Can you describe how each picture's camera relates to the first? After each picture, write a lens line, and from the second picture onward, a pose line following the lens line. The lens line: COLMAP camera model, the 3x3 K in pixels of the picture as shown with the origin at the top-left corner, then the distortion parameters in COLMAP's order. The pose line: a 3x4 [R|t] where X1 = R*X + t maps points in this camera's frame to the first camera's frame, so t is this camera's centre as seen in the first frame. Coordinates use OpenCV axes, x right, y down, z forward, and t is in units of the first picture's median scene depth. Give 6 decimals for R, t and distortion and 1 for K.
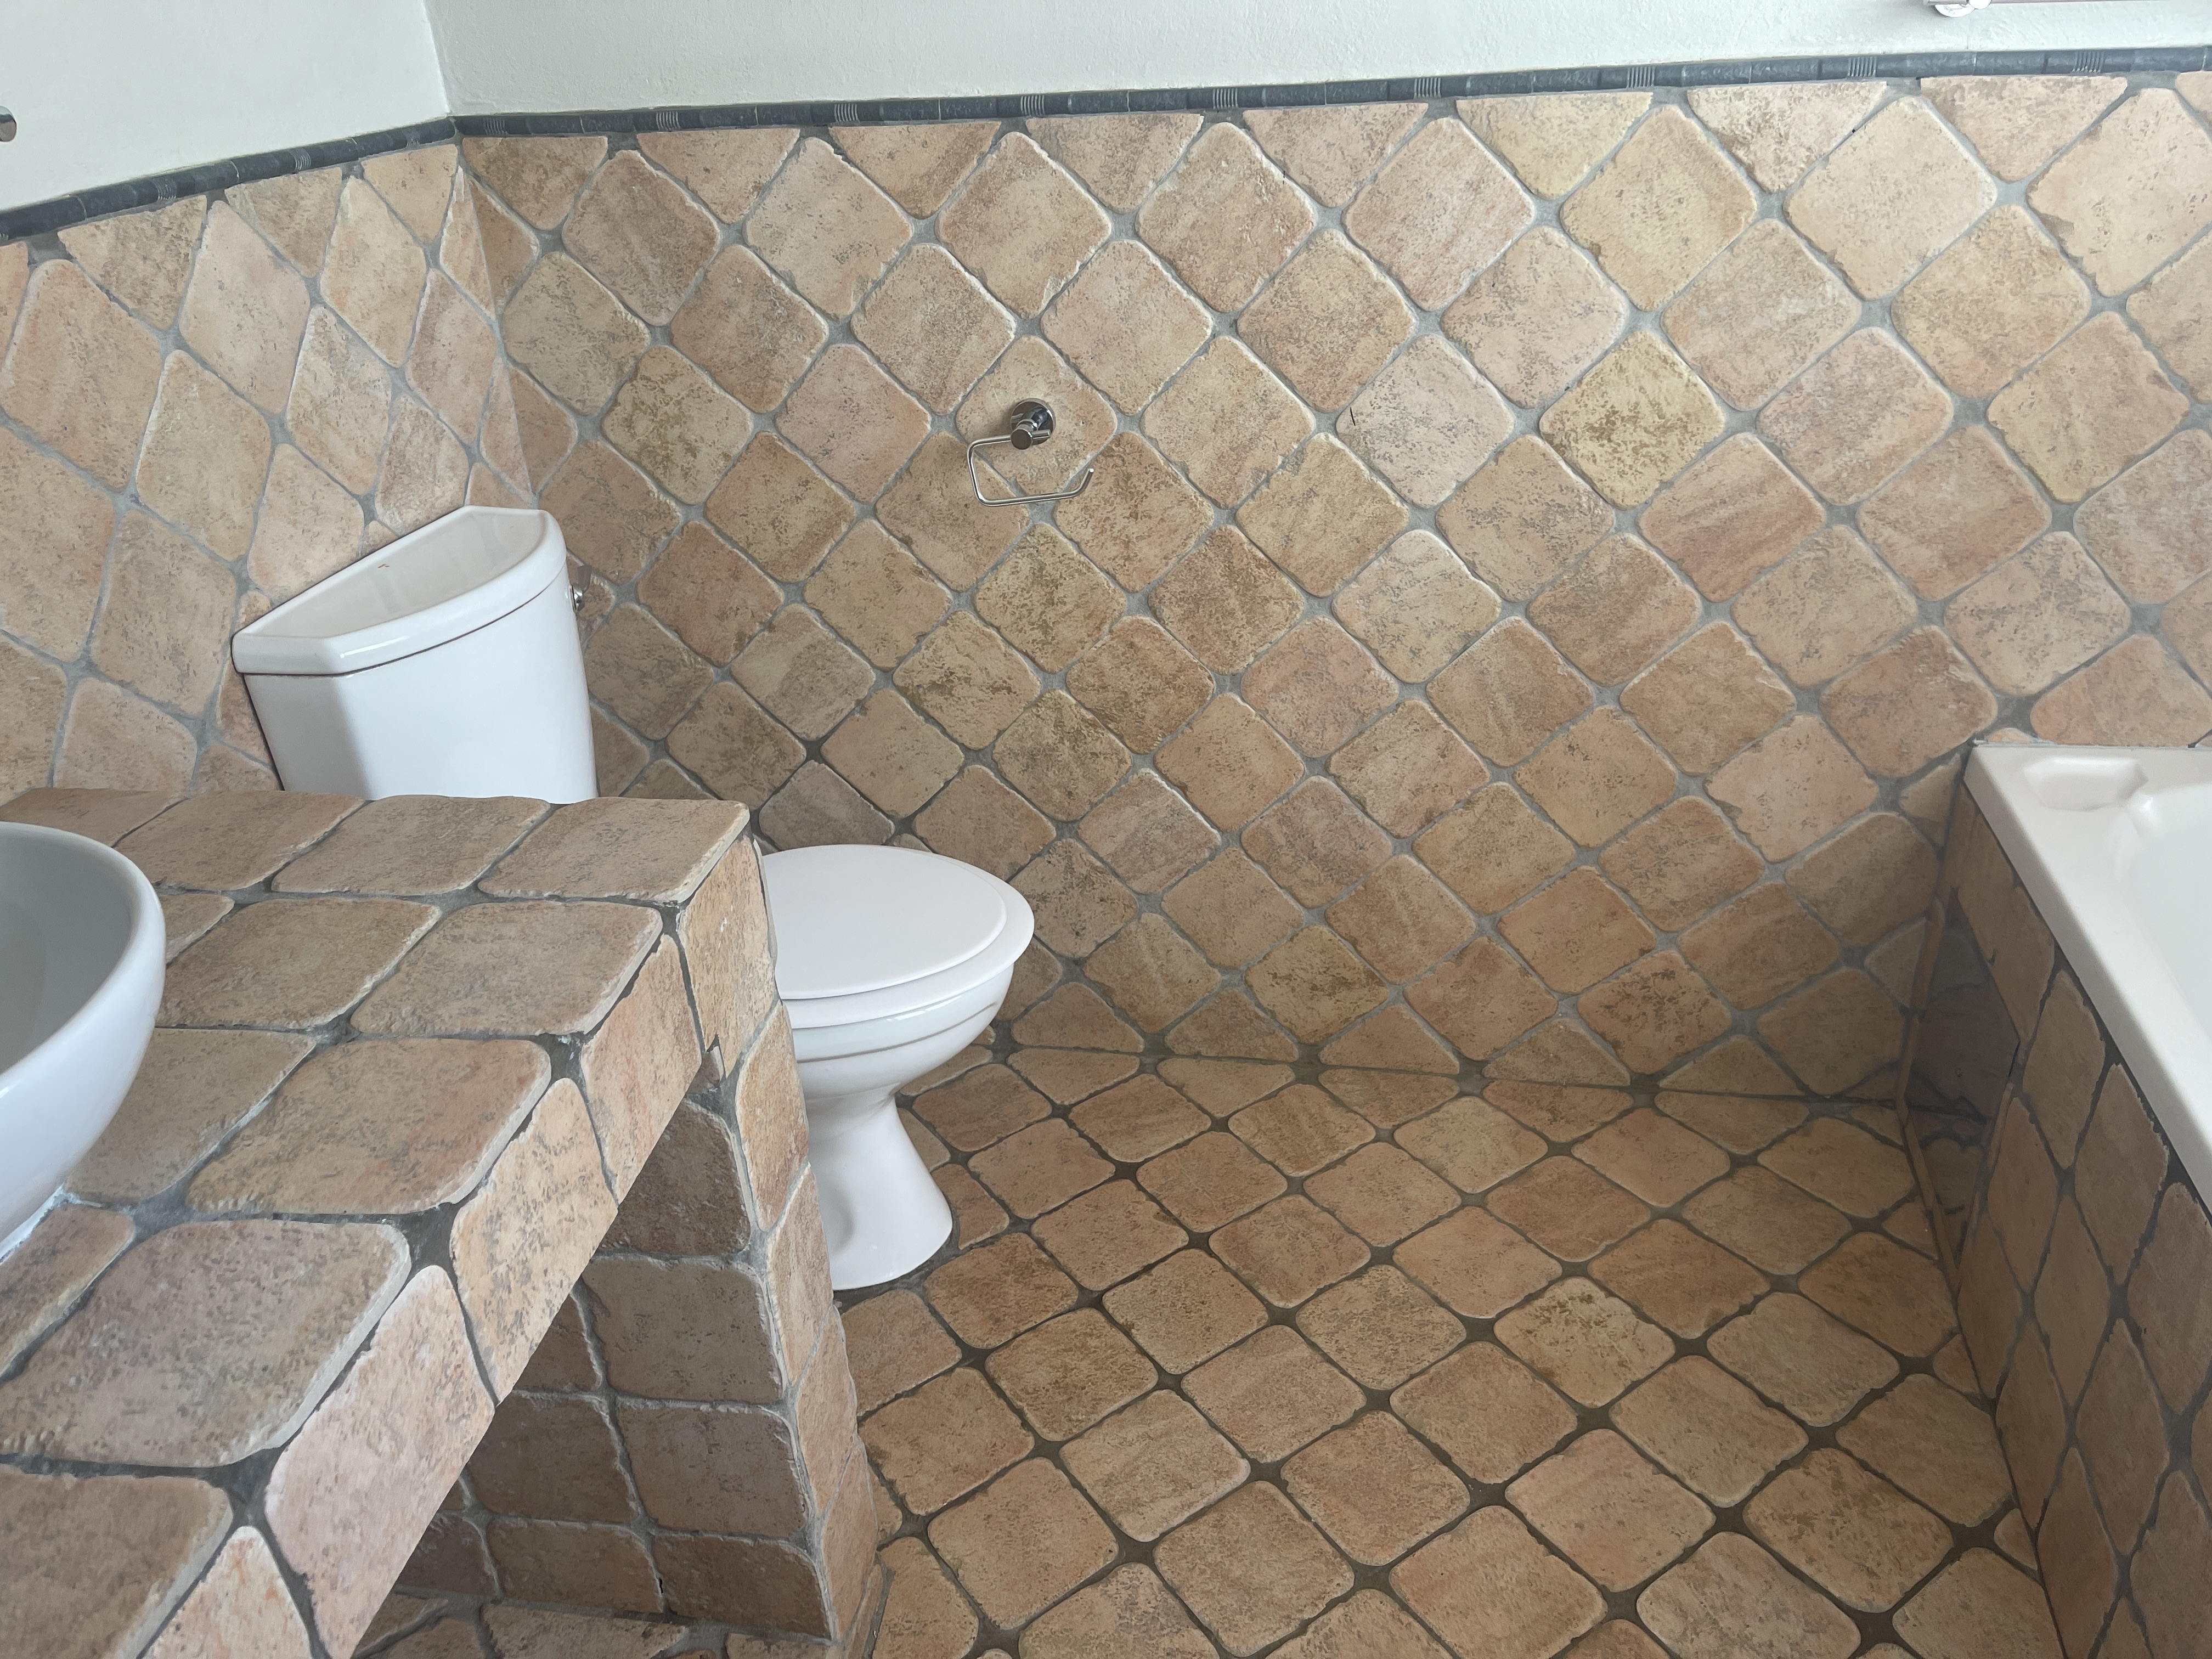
lens RADIAL K [[1659.8, 0, 1095.0], [0, 1659.8, 836.8], [0, 0, 1]] dist [0.064575, -0.090695]
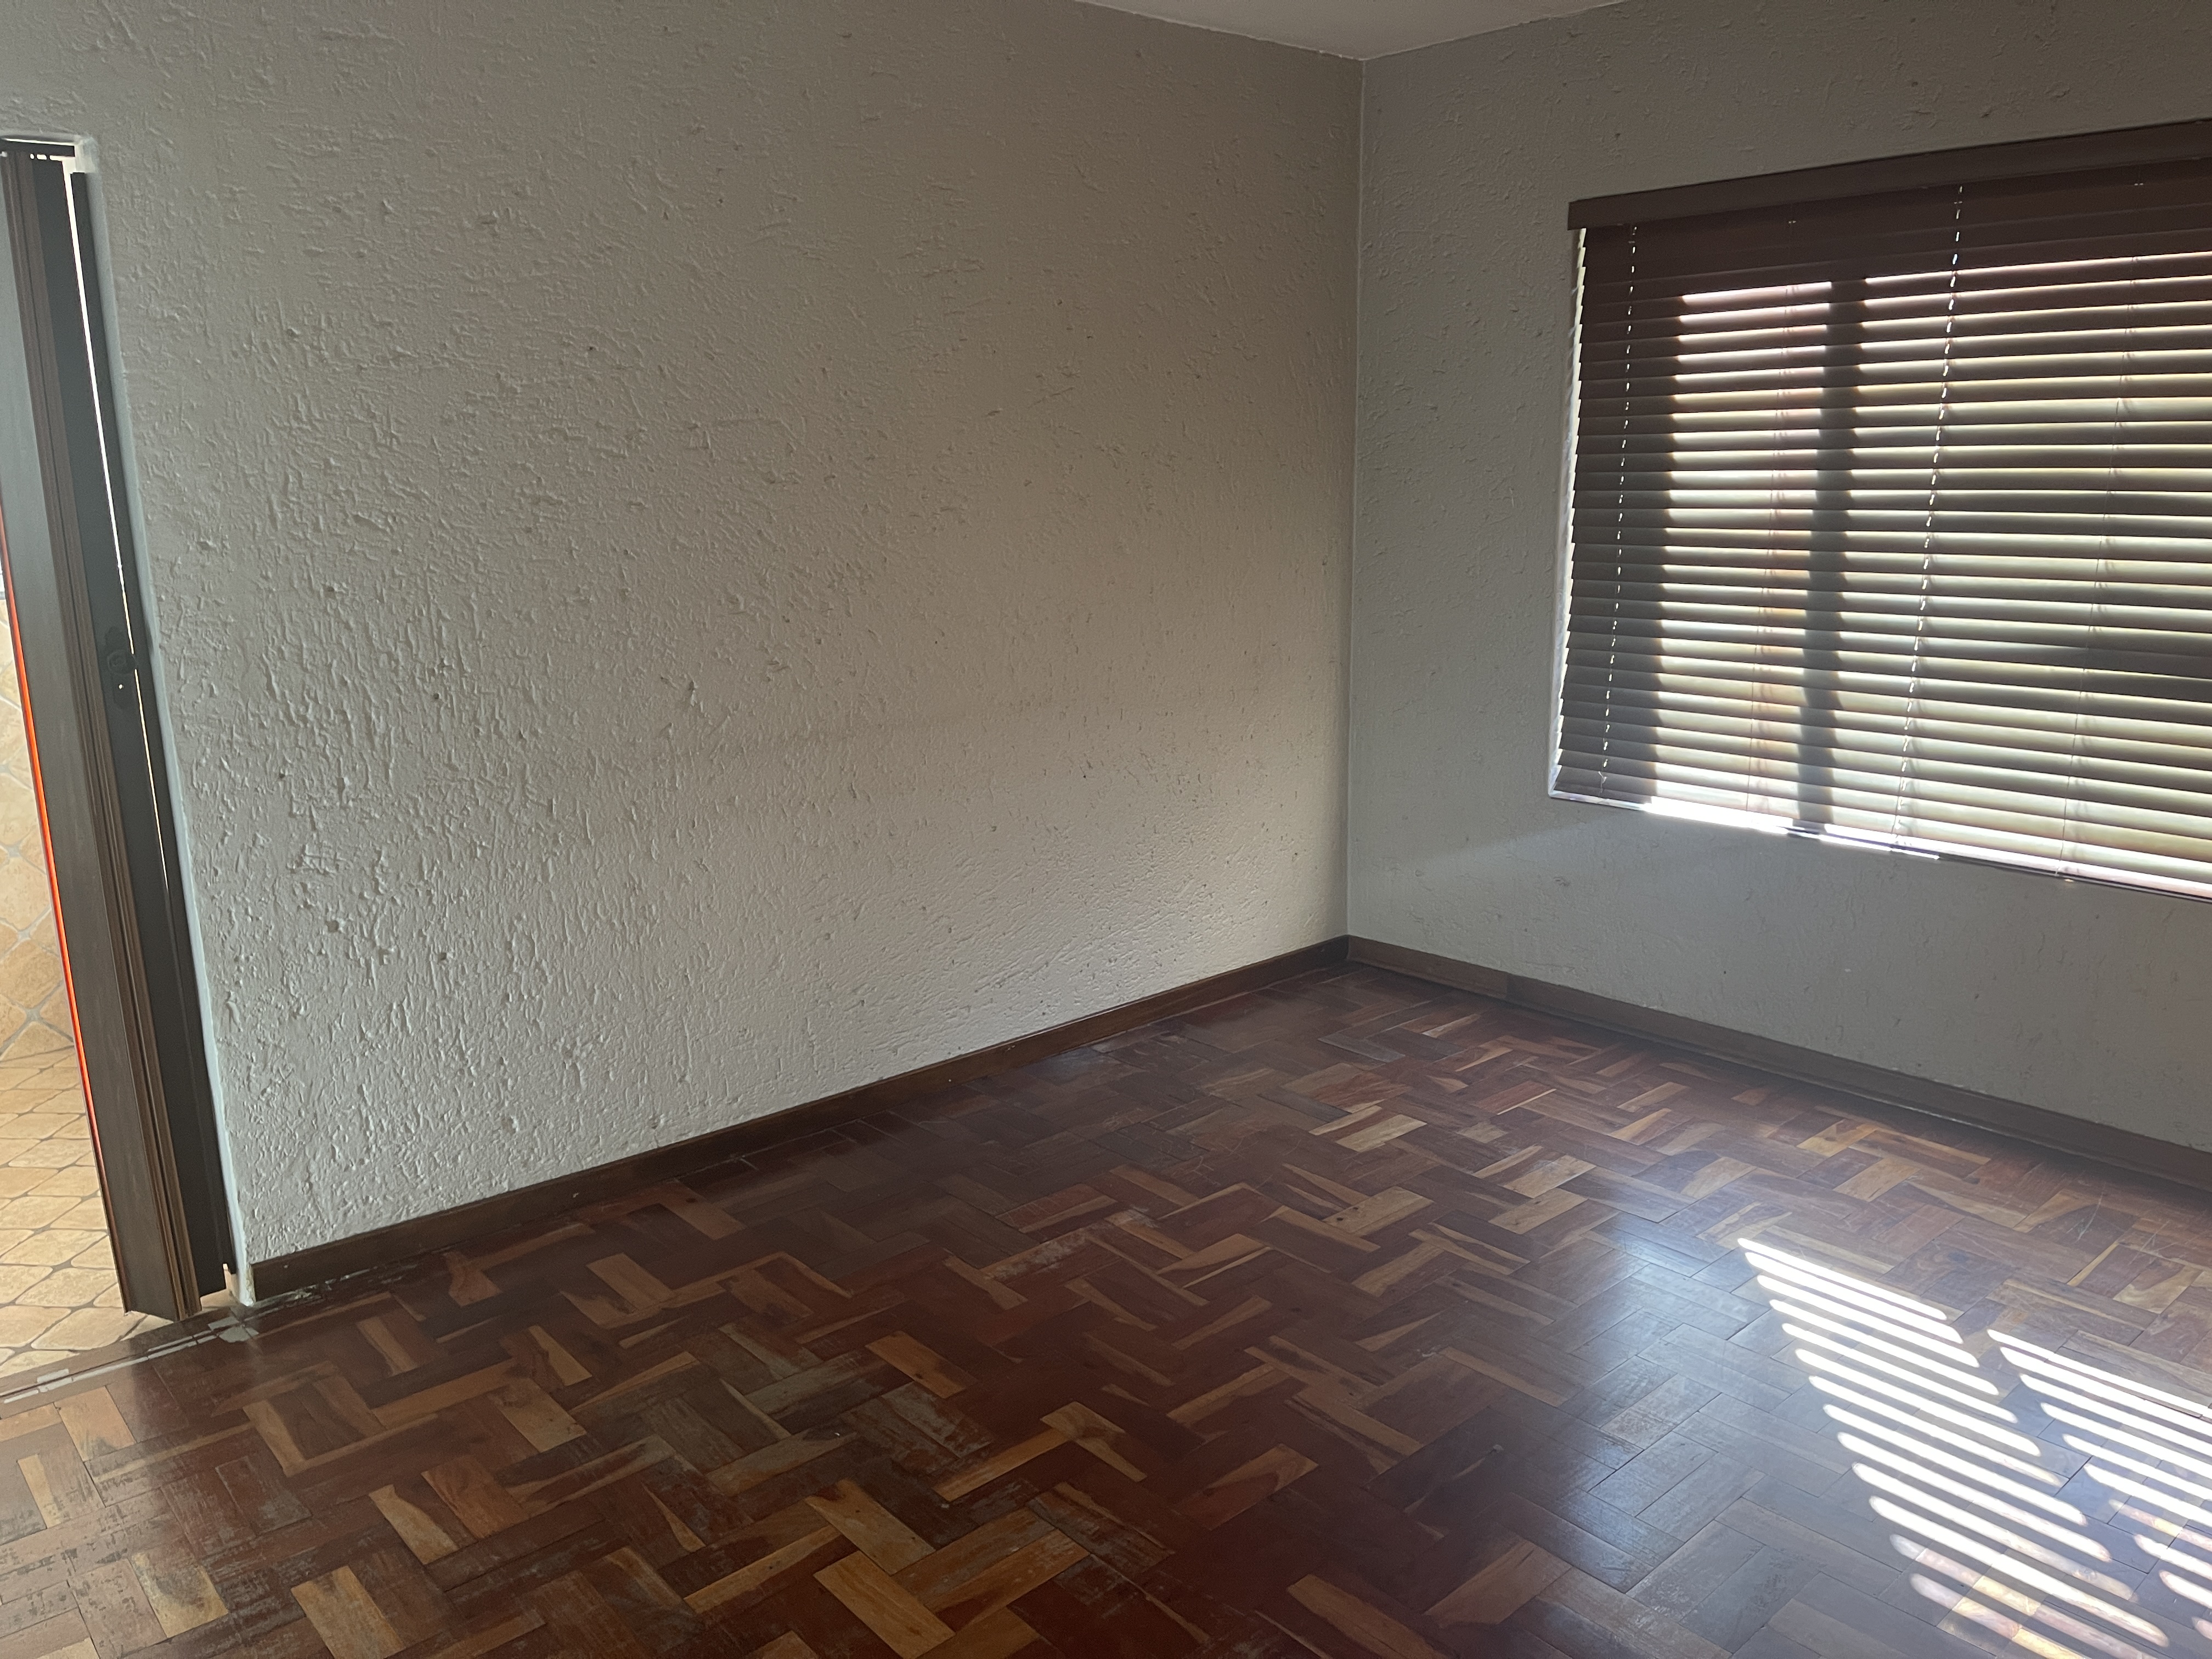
lens RADIAL K [[1659.8, 0, 1108.9], [0, 1659.8, 828.9], [0, 0, 1]] dist [0.064575, -0.090695]
pose [[0.616301, -0.128102, 0.777022, -0.437848], [0.353810, 0.926535, -0.127876, 0.728935], [-0.703557, 0.353728, 0.616348, -1.506921]]
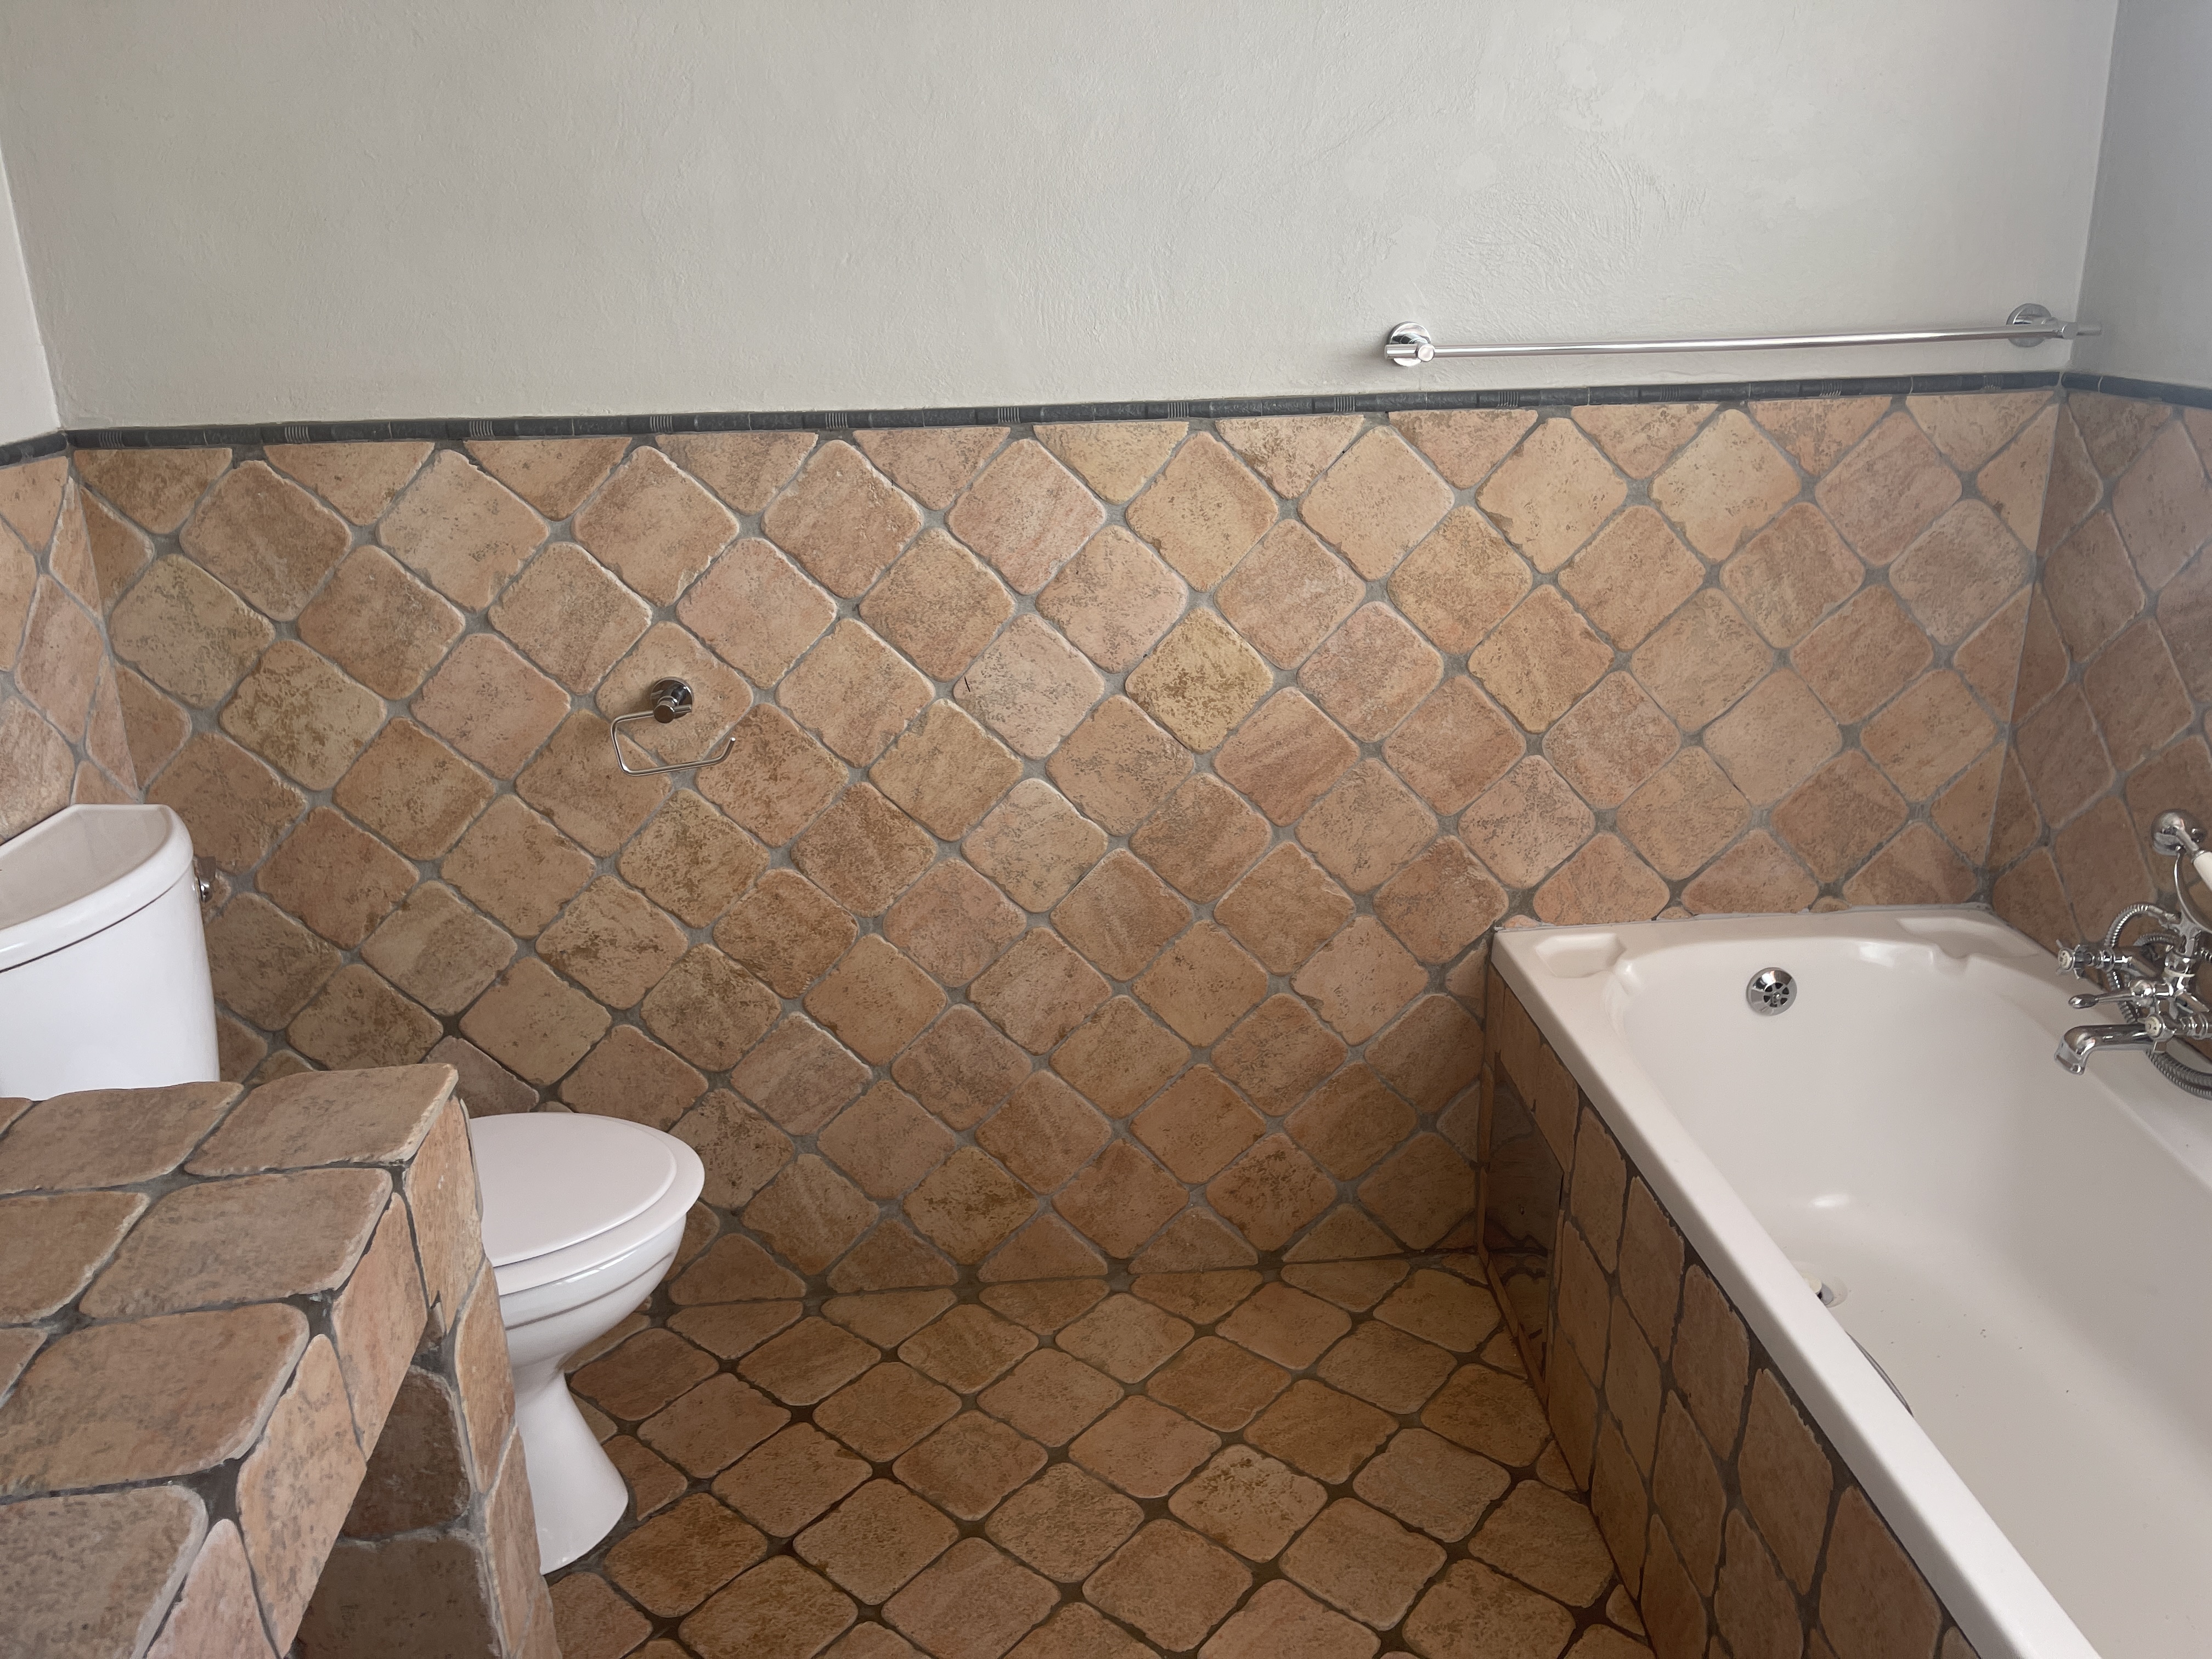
lens RADIAL K [[1659.8, 0, 1125.6], [0, 1659.8, 811.8], [0, 0, 1]] dist [0.064575, -0.090695]
pose [[0.961770, -0.056153, 0.268039, -0.049399], [0.099847, 0.983281, -0.152278, 0.017144], [-0.255007, 0.173219, 0.951297, -0.089543]]
